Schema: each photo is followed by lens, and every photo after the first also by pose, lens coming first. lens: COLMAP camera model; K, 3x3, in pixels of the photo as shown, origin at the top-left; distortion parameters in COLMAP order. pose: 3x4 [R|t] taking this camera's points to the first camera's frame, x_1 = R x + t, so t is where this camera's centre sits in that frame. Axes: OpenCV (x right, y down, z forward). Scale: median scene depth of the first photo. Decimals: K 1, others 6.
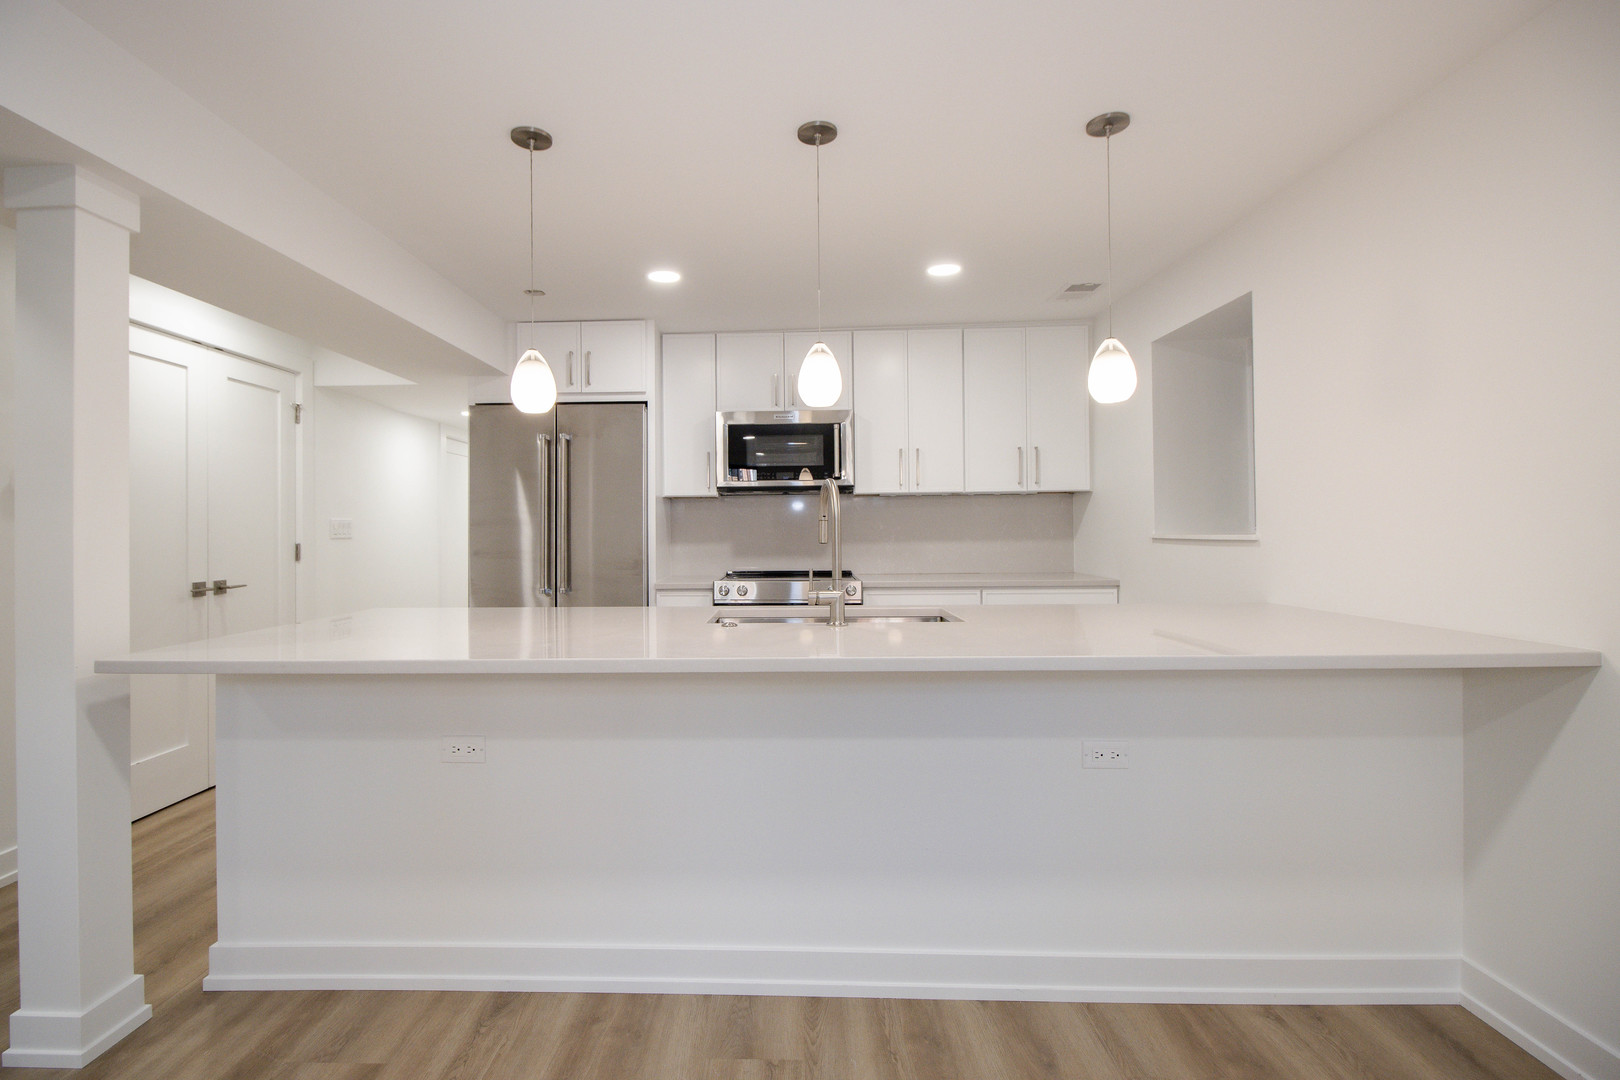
lens RADIAL K [[765.2, 0, 777.3], [0, 765.2, 520.2], [0, 0, 1]] dist [0.003237, 0.000115]
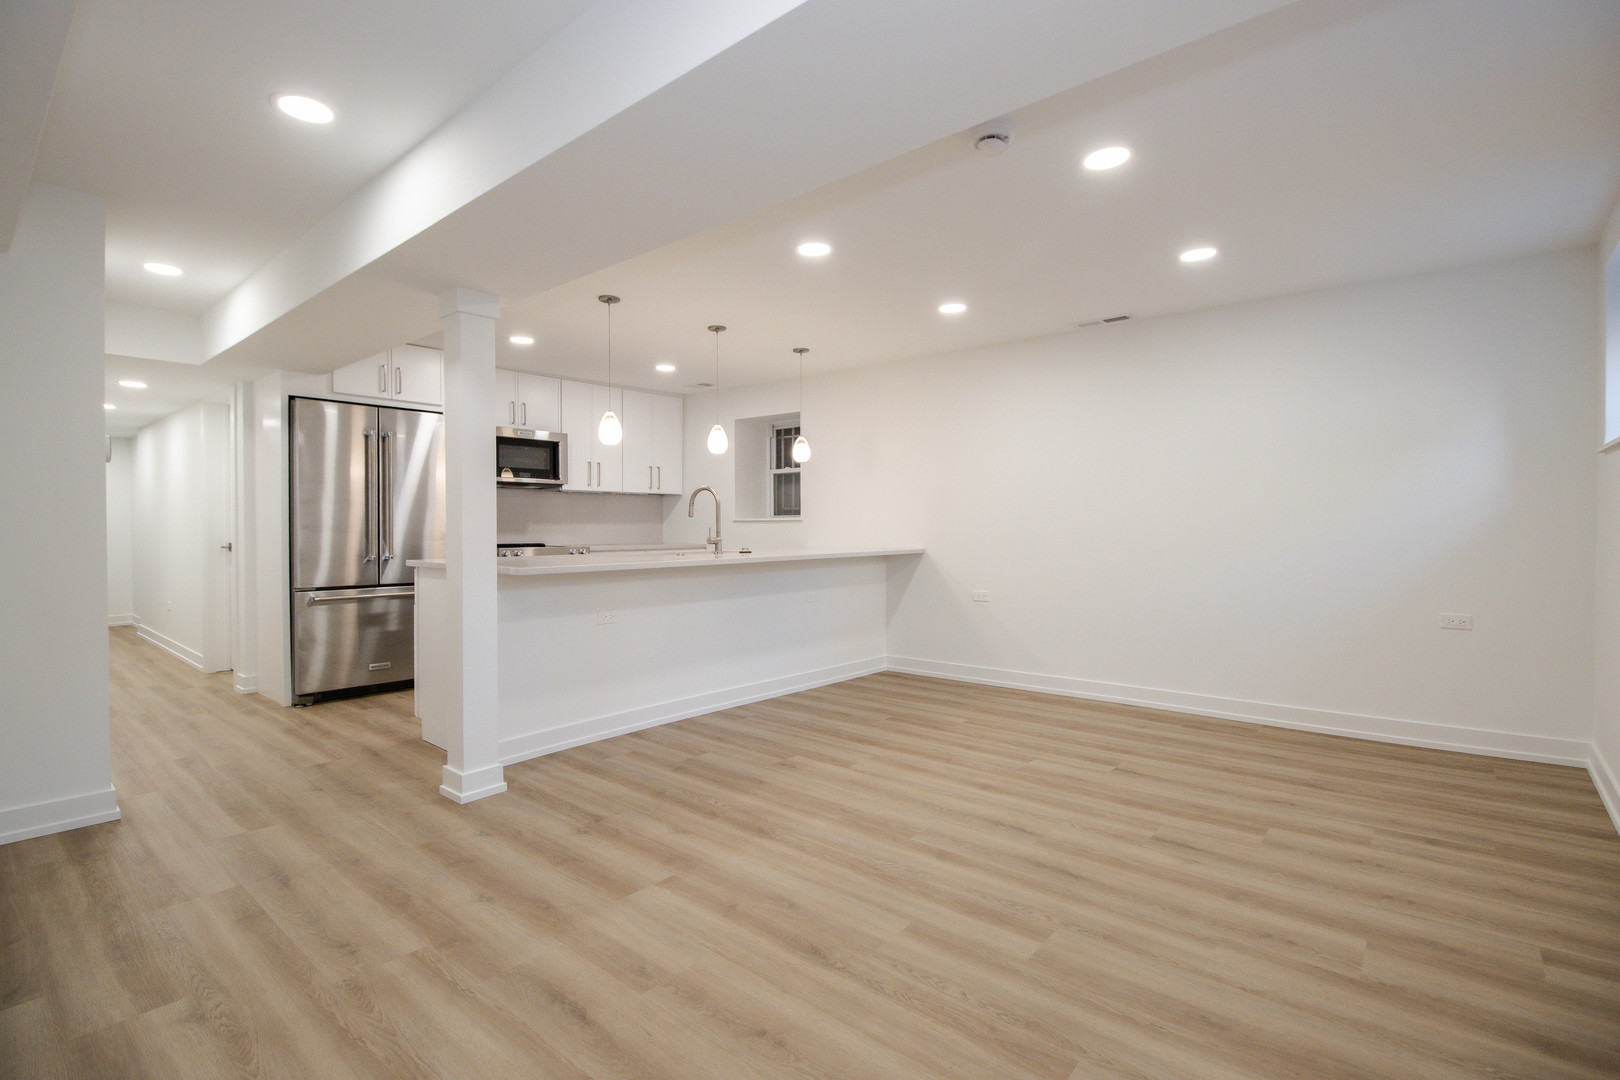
lens RADIAL K [[748.1, 0, 810.0], [0, 748.1, 540.0], [0, 0, 1]] dist [0.000119, -0.000055]
pose [[0.612804, -0.007166, 0.790202, -0.845414], [-0.017251, 0.999599, 0.022444, 0.024262], [-0.790046, -0.027386, 0.612435, -0.304529]]
